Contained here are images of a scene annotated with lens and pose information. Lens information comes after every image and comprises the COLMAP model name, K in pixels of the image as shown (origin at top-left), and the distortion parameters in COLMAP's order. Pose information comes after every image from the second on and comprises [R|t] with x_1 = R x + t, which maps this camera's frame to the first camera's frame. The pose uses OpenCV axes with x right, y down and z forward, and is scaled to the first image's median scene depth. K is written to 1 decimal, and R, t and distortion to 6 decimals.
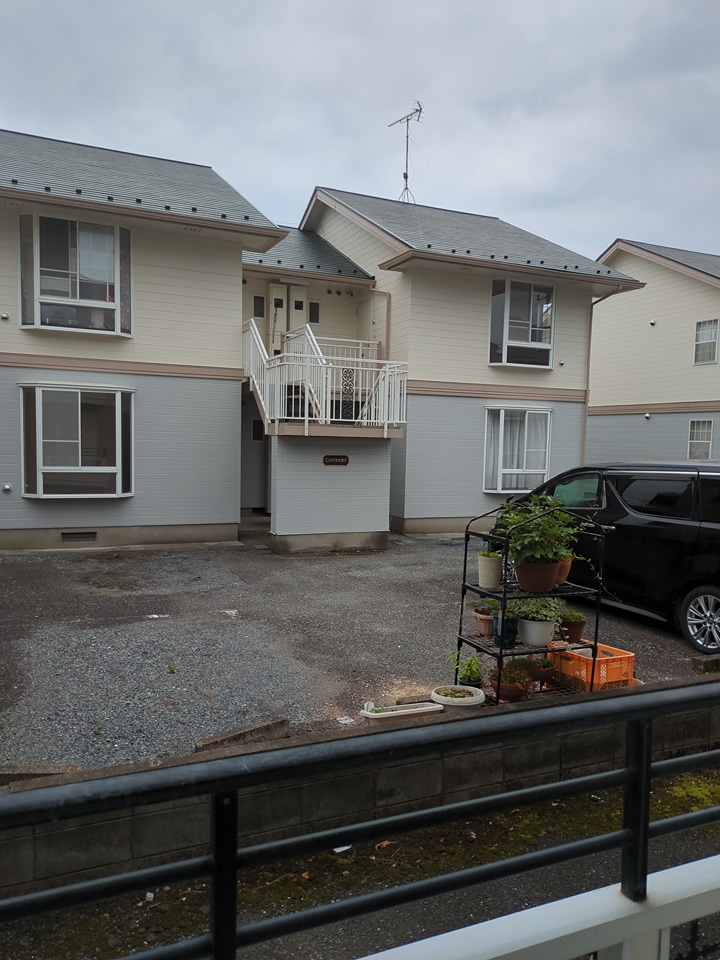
lens RADIAL K [[707.8, 0, 363.1], [0, 707.8, 502.5], [0, 0, 1]] dist [0.014039, 0.001136]
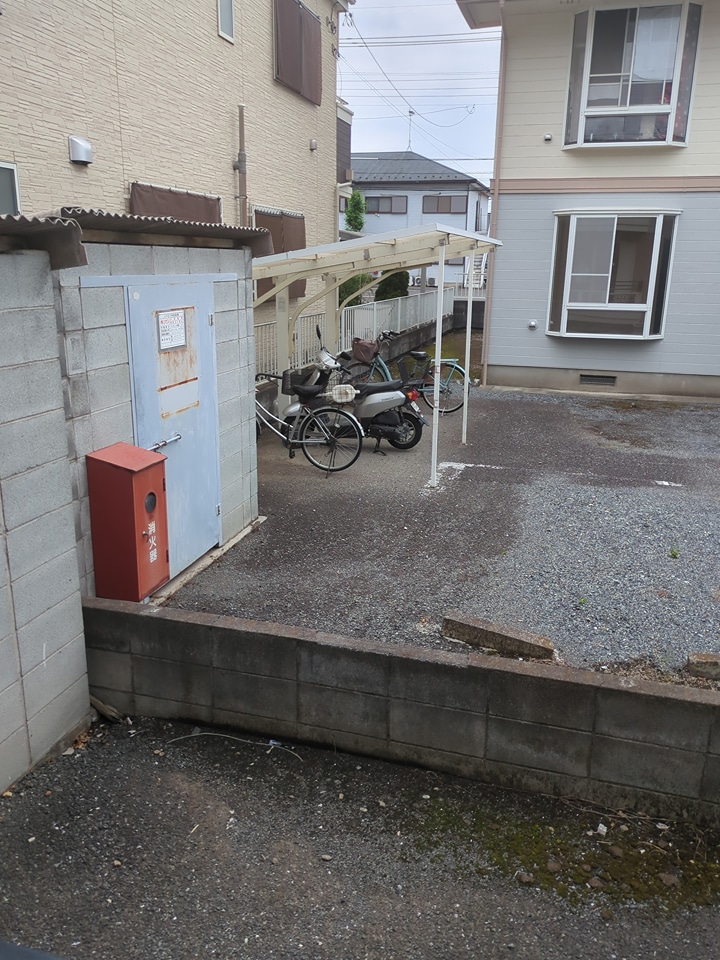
lens RADIAL K [[751.0, 0, 362.9], [0, 751.0, 474.0], [0, 0, 1]] dist [0.023278, -0.016552]
pose [[0.769712, 0.160271, -0.617945, -0.005649], [-0.051850, 0.980470, 0.189712, -0.002717], [0.636282, -0.113983, 0.762990, 0.032354]]
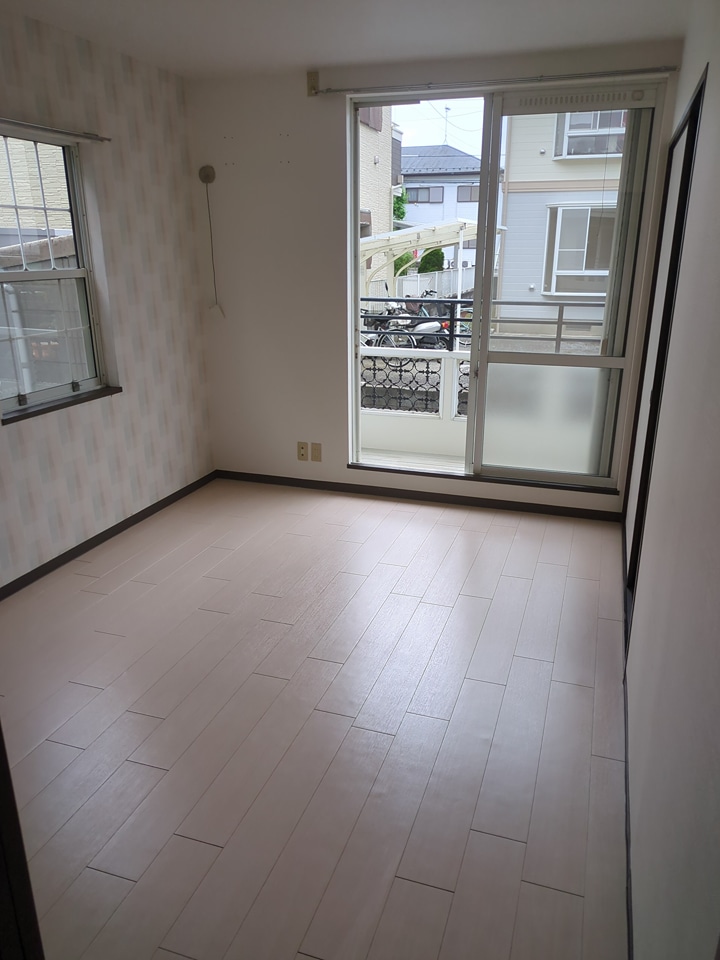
lens RADIAL K [[707.8, 0, 371.8], [0, 707.8, 493.6], [0, 0, 1]] dist [0.014039, 0.001136]
pose [[0.744187, 0.195384, -0.638757, 0.212346], [-0.041467, 0.967933, 0.247762, 0.037297], [0.666682, -0.157894, 0.728426, -0.256523]]
